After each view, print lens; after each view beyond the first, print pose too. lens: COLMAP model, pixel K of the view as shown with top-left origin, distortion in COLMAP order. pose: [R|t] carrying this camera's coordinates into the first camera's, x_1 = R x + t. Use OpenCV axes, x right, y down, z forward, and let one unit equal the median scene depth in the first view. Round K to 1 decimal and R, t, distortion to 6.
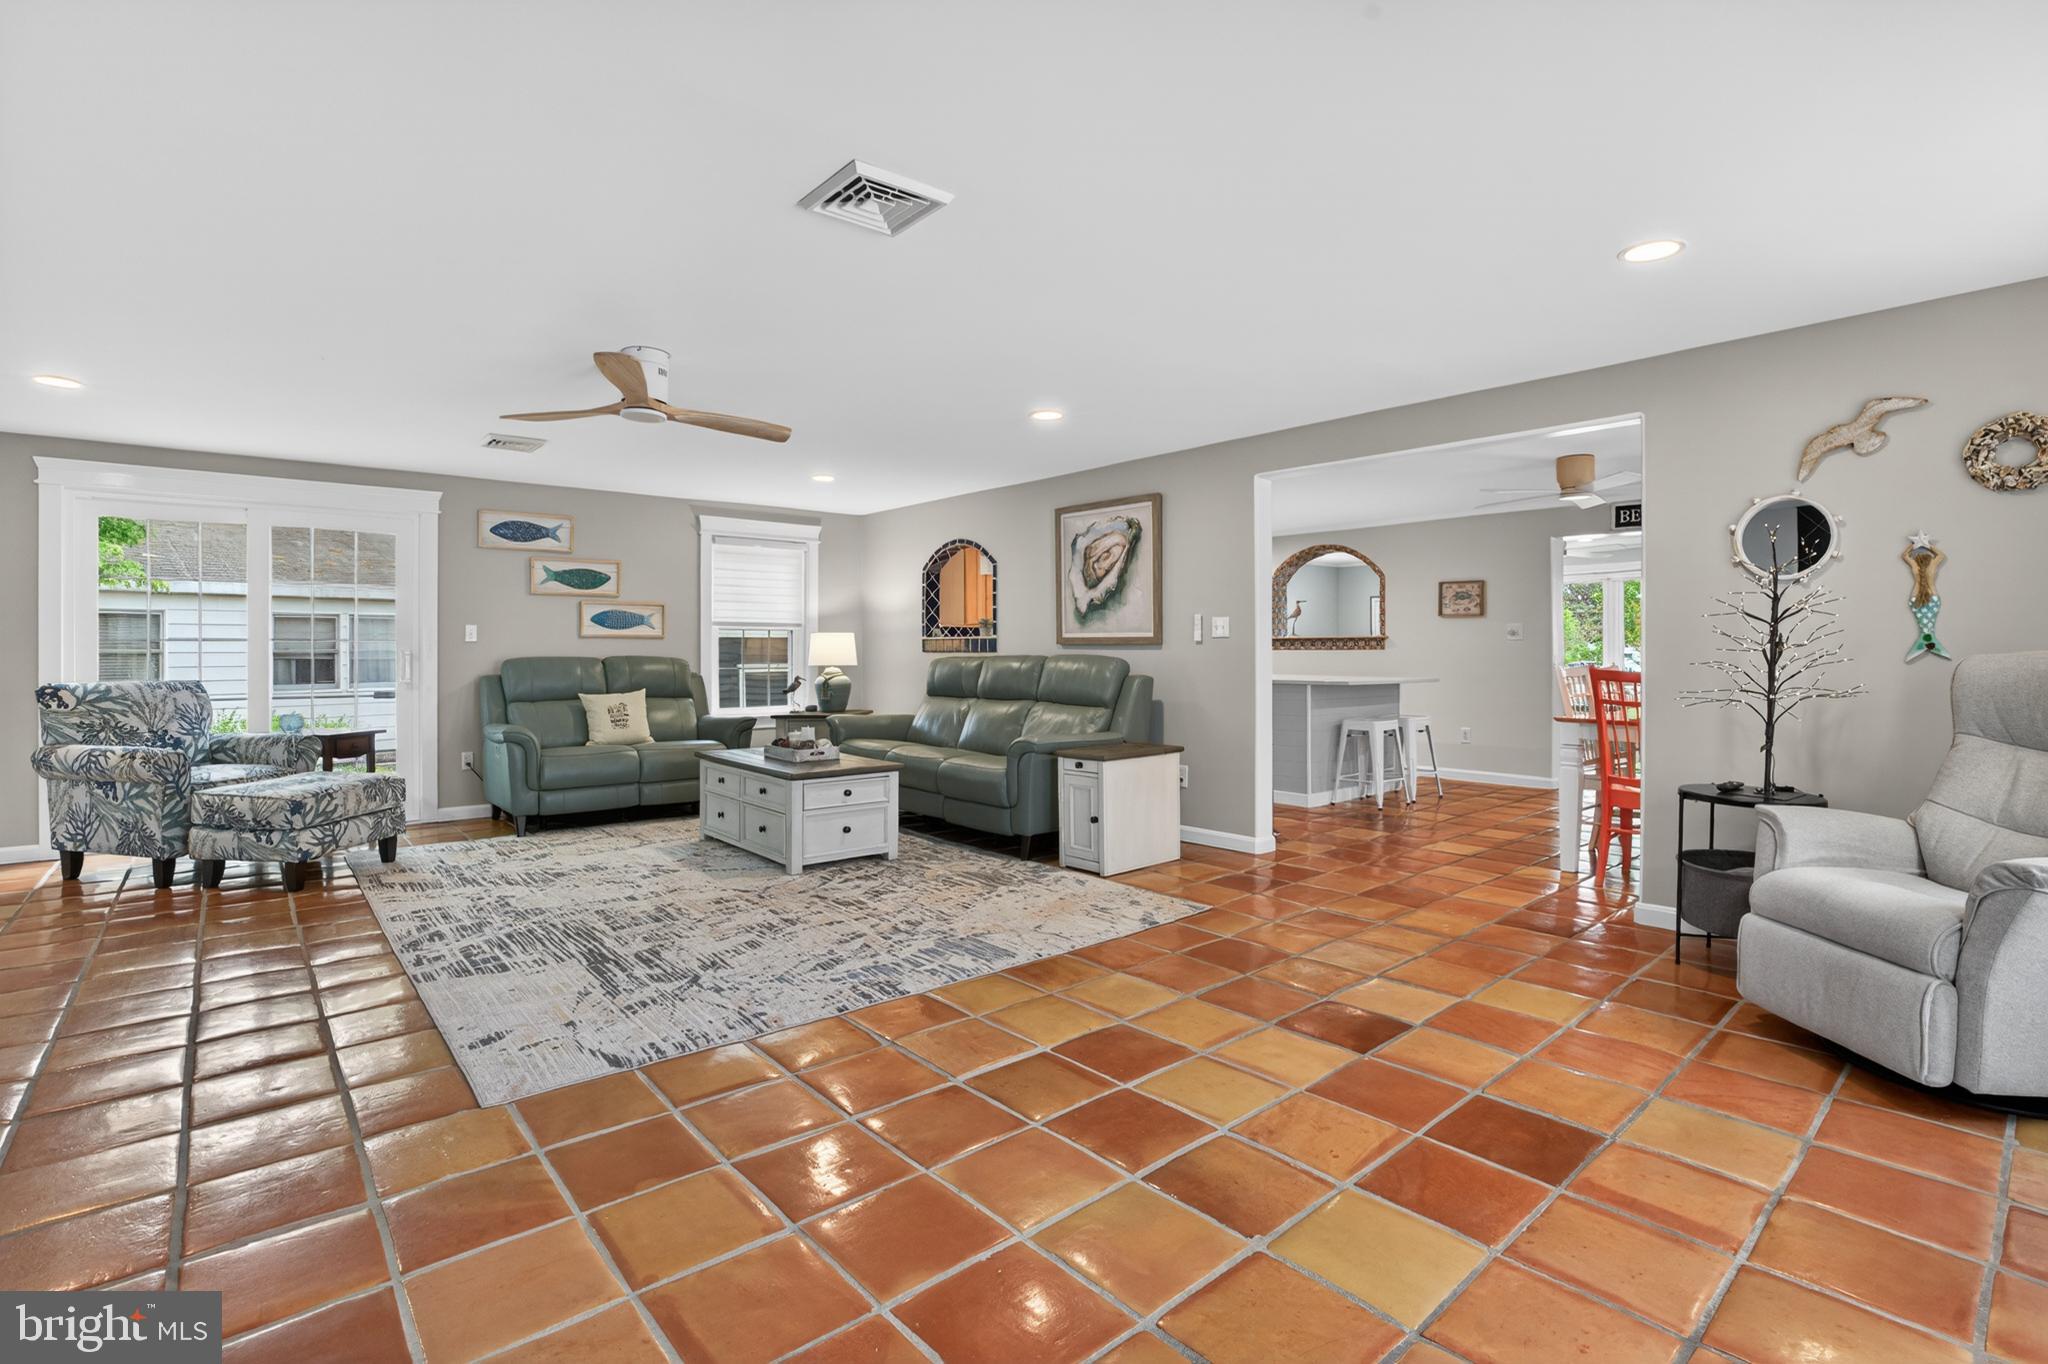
lens RADIAL K [[959.1, 0, 1021.0], [0, 959.1, 654.1], [0, 0, 1]] dist [-0.052668, 0.015219]
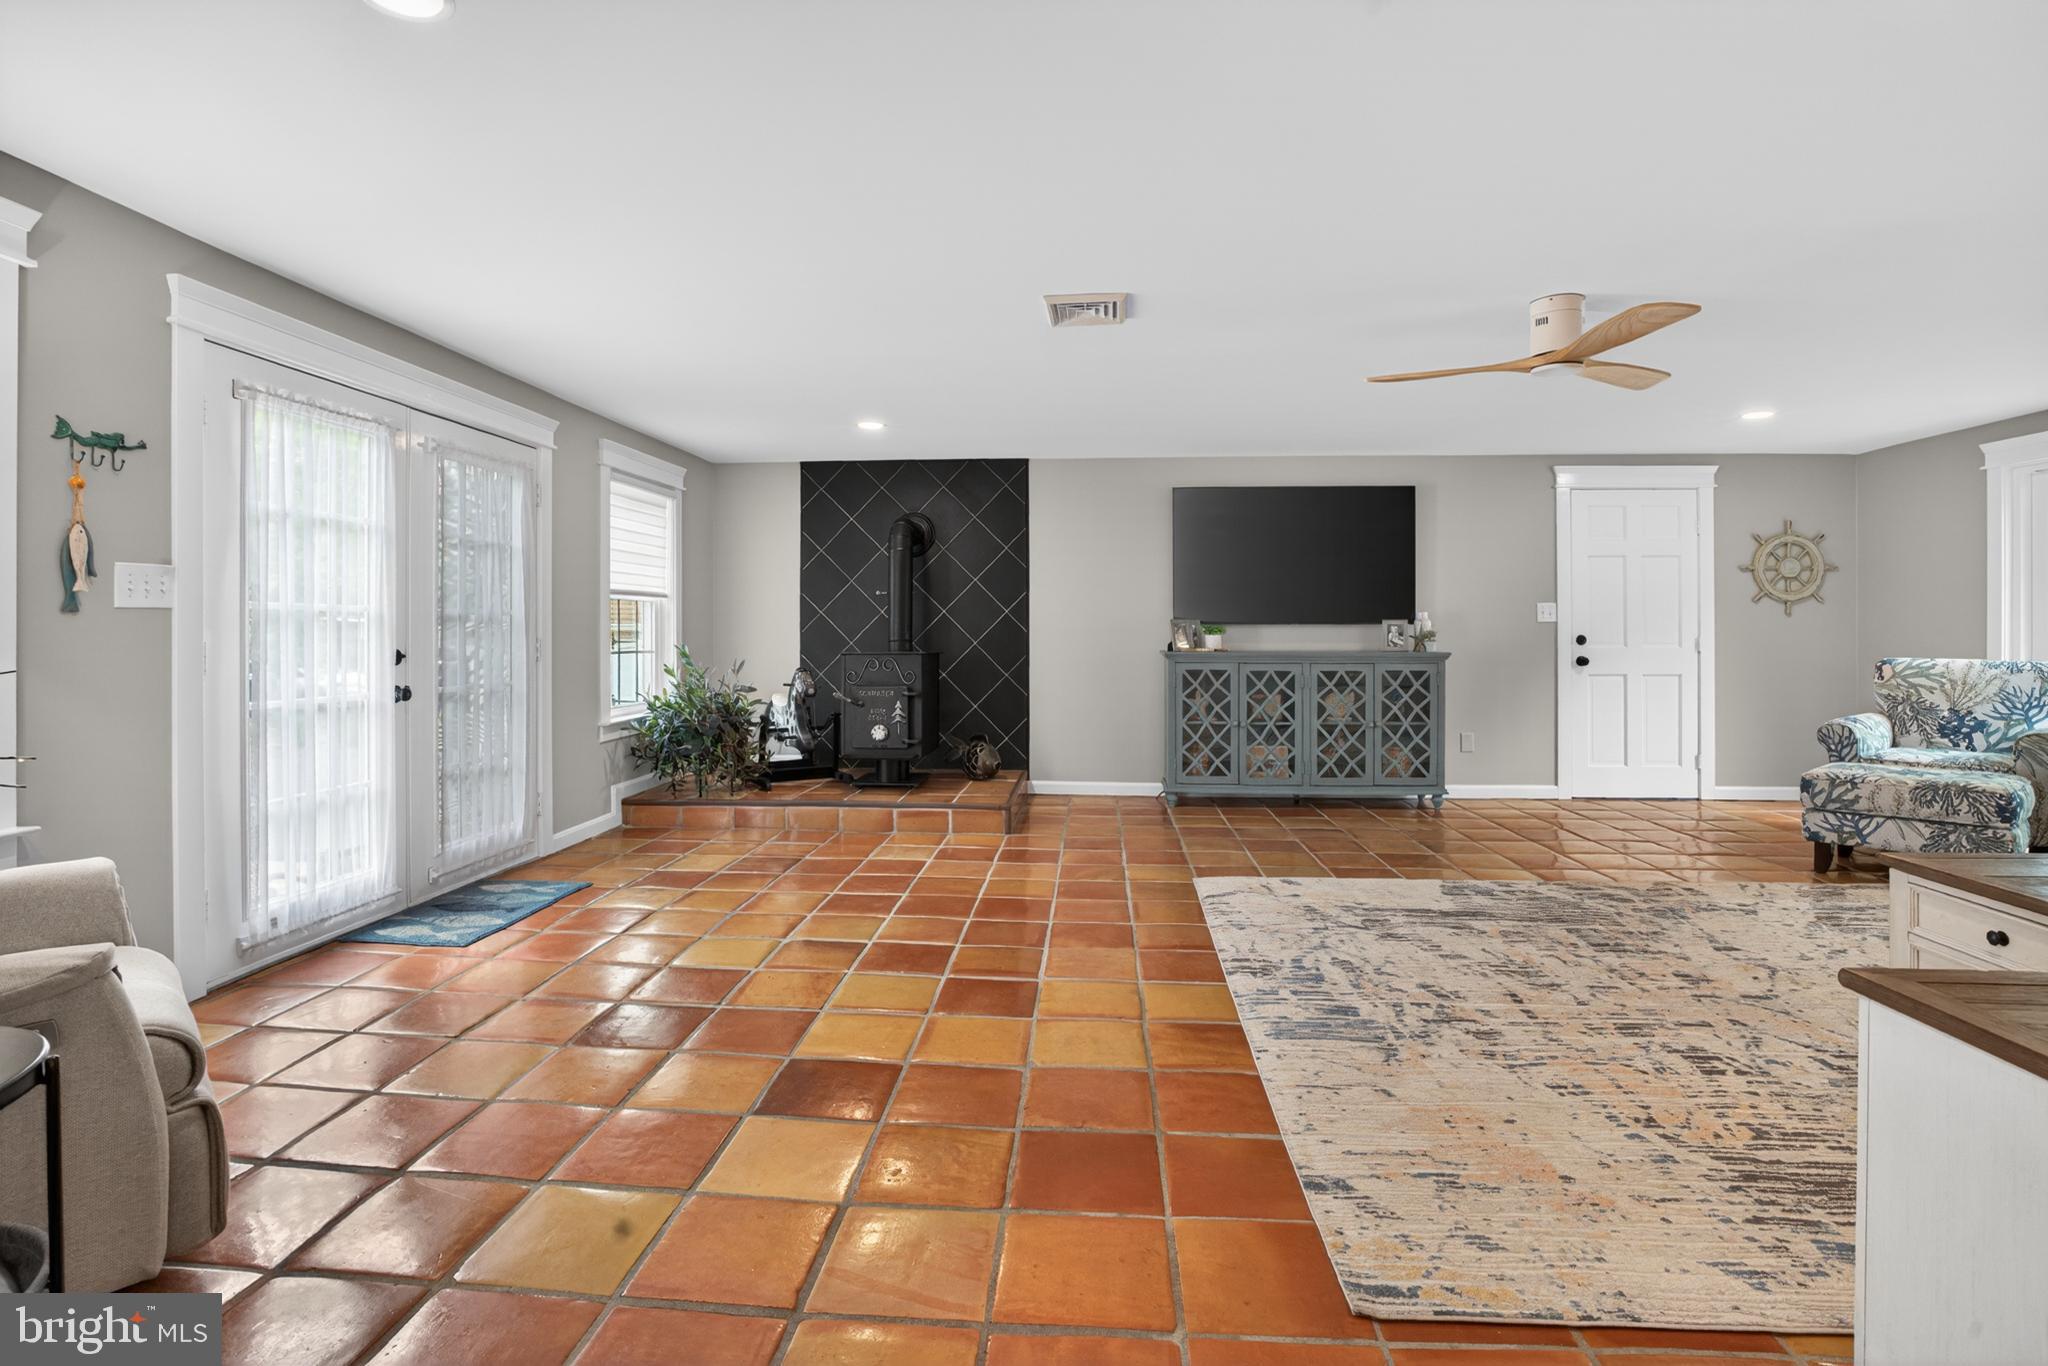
lens RADIAL K [[959.1, 0, 1020.2], [0, 959.1, 625.9], [0, 0, 1]] dist [-0.052668, 0.015219]
pose [[-0.707540, -0.002212, -0.706670, 0.438427], [-0.003216, 0.999995, 0.000089, -0.004045], [0.706666, 0.002335, -0.707543, 0.922220]]
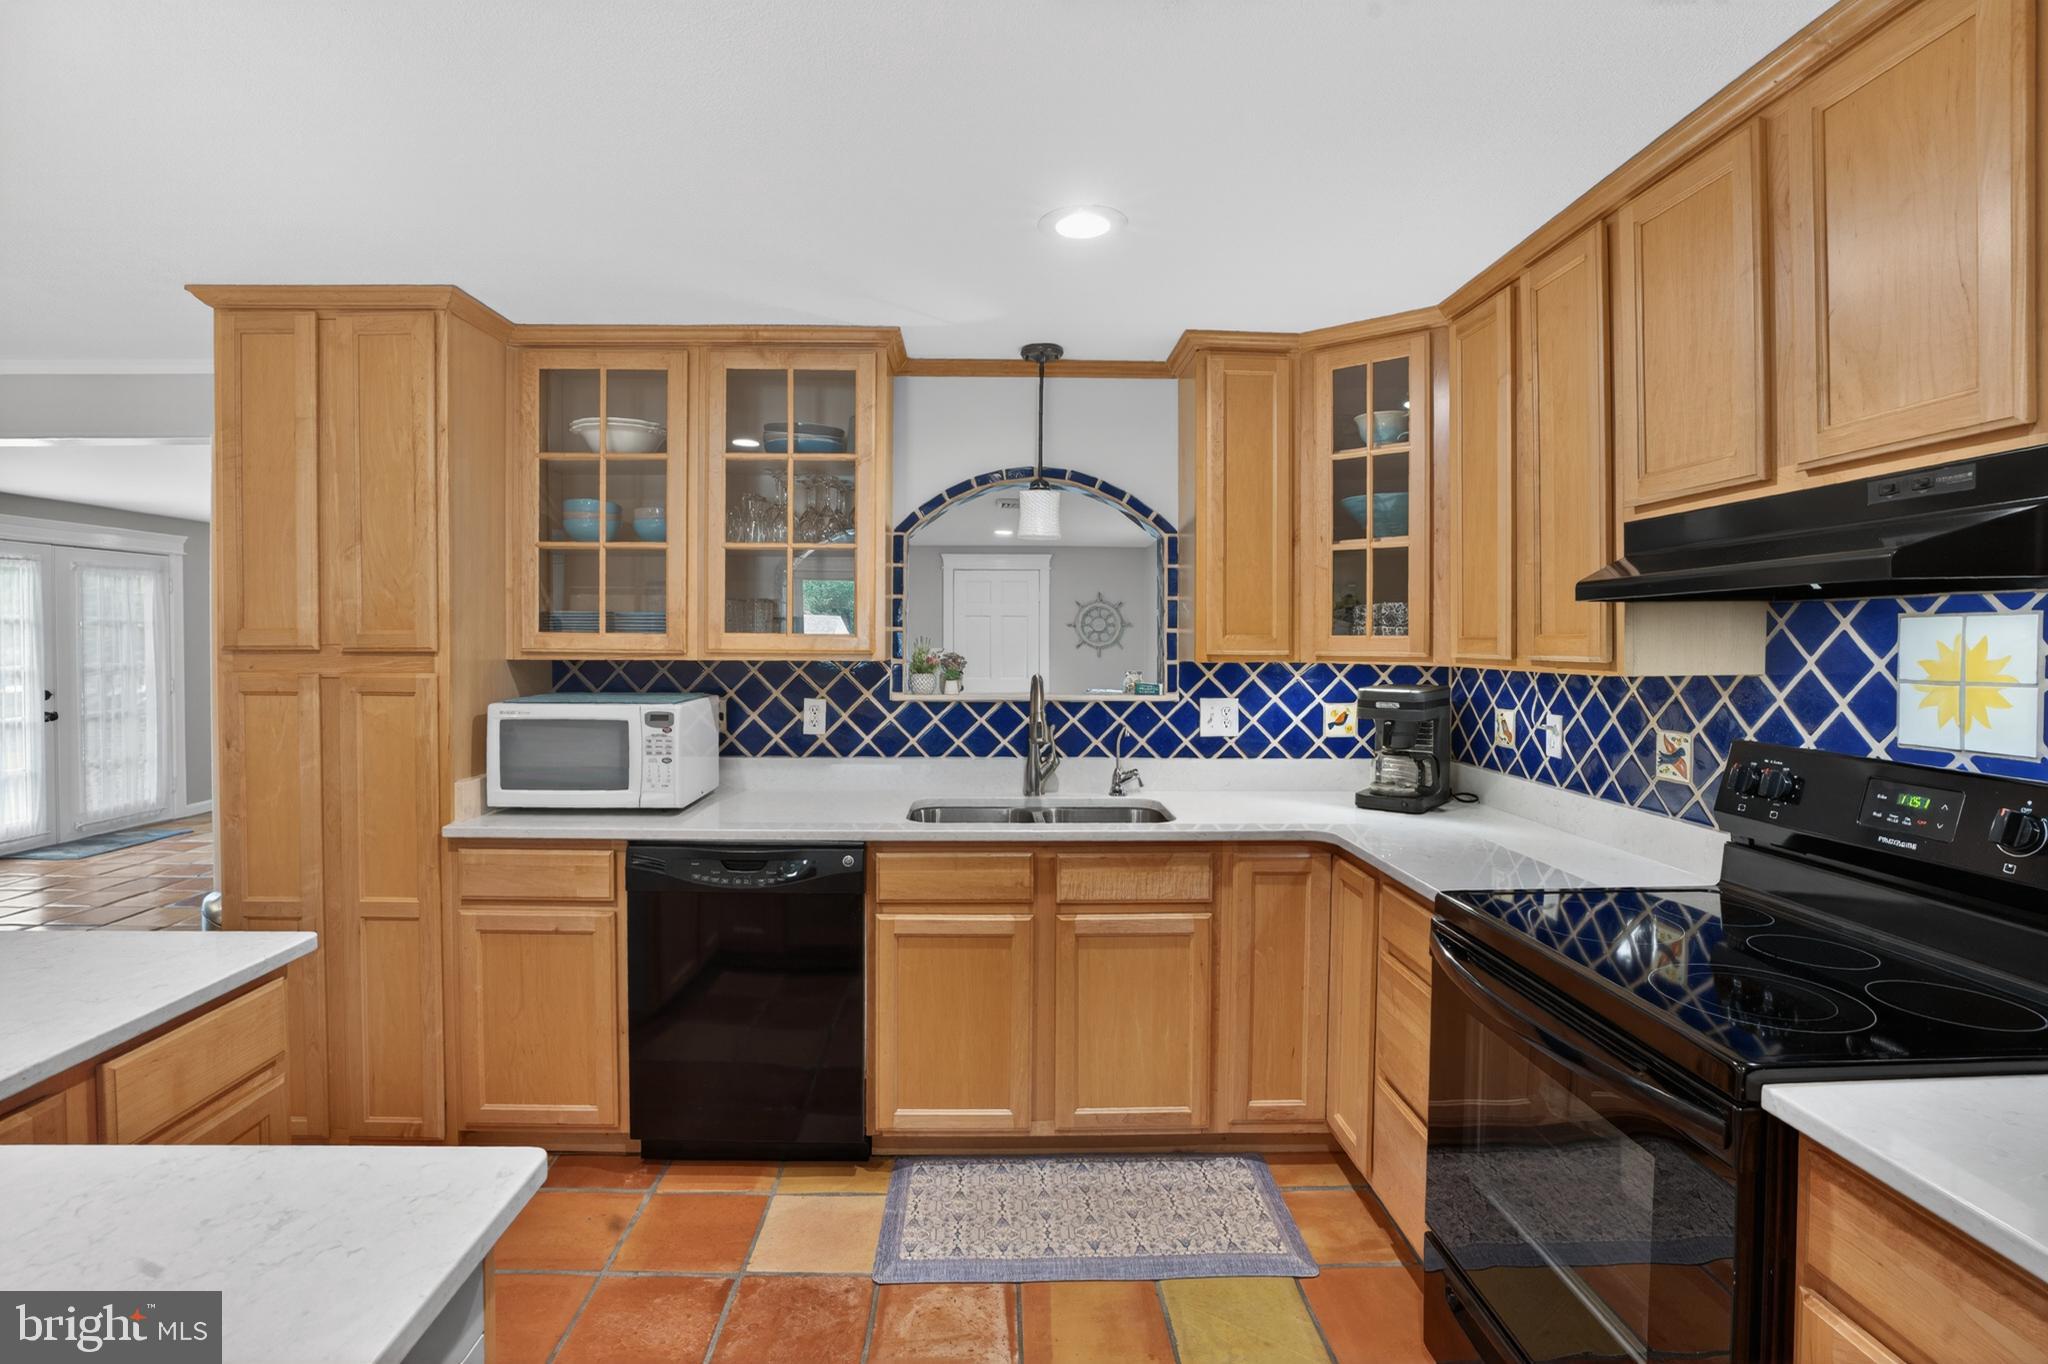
lens RADIAL K [[959.1, 0, 1017.2], [0, 959.1, 651.7], [0, 0, 1]] dist [-0.052668, 0.015219]
pose [[-0.633636, 0.010844, -0.773556, 0.393773], [-0.005941, 0.999804, 0.018881, -0.063404], [0.773609, 0.016559, -0.633447, 1.789909]]
